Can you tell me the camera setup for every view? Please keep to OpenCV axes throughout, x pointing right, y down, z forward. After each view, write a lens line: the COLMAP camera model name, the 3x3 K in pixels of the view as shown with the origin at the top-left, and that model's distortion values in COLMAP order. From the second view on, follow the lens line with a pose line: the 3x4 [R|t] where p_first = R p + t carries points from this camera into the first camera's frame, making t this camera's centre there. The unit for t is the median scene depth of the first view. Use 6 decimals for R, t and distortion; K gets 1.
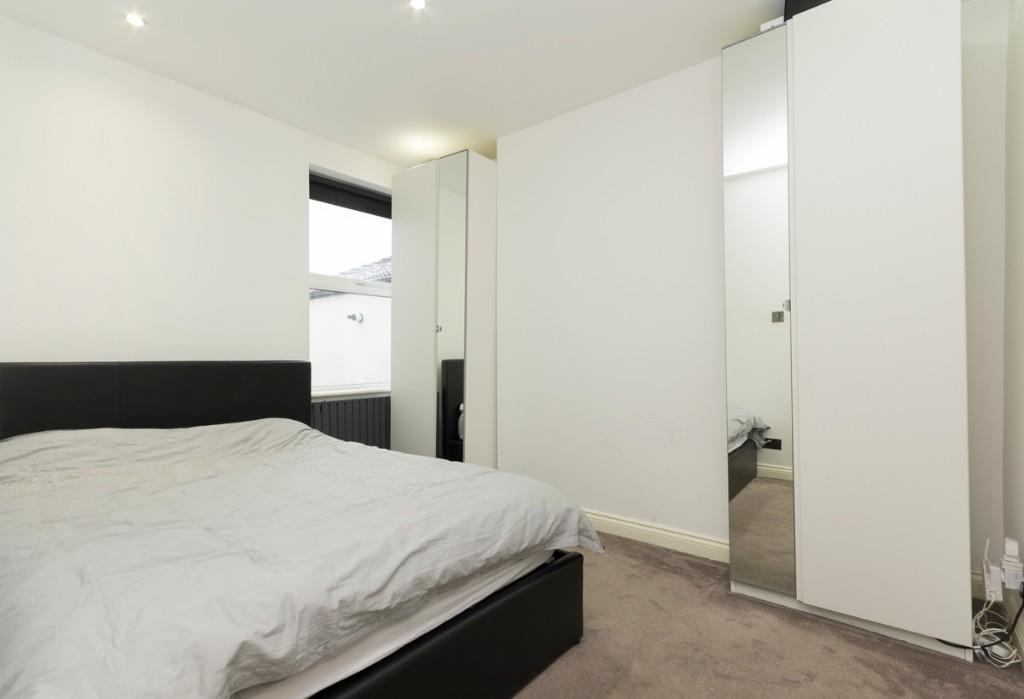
lens RADIAL K [[485.0, 0, 511.8], [0, 485.0, 350.3], [0, 0, 1]] dist [-0.005830, -0.000888]
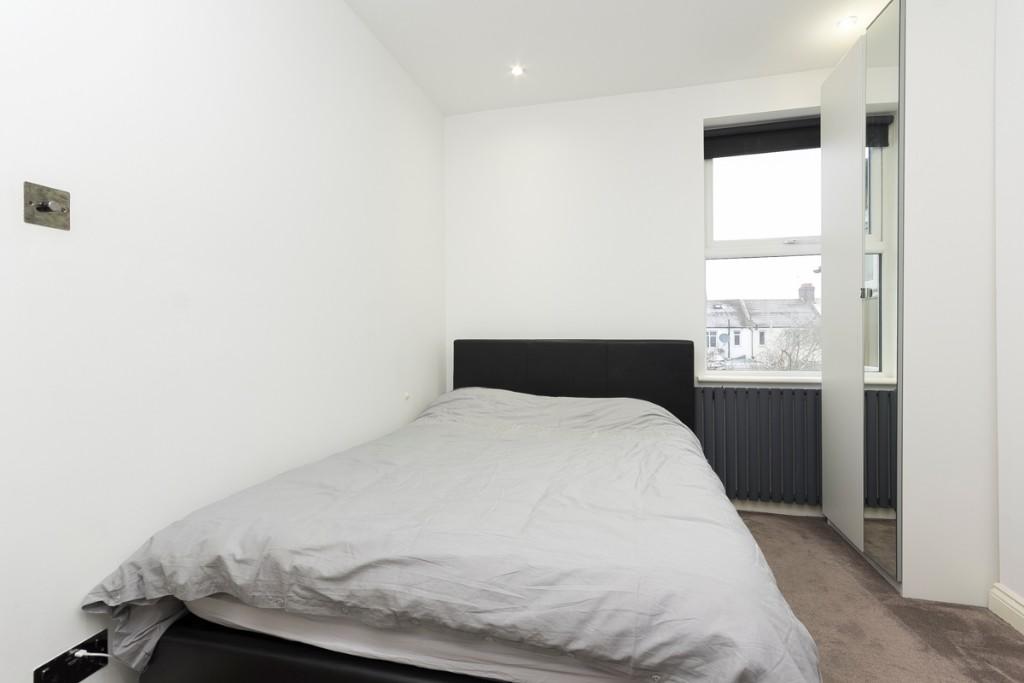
lens RADIAL K [[479.1, 0, 511.0], [0, 479.1, 340.0], [0, 0, 1]] dist [-0.002472, 0.000231]
pose [[0.418726, 0.005298, -0.908097, 0.536000], [0.012561, 0.999854, 0.011625, 0.013703], [0.908026, -0.016274, 0.418598, 0.685242]]
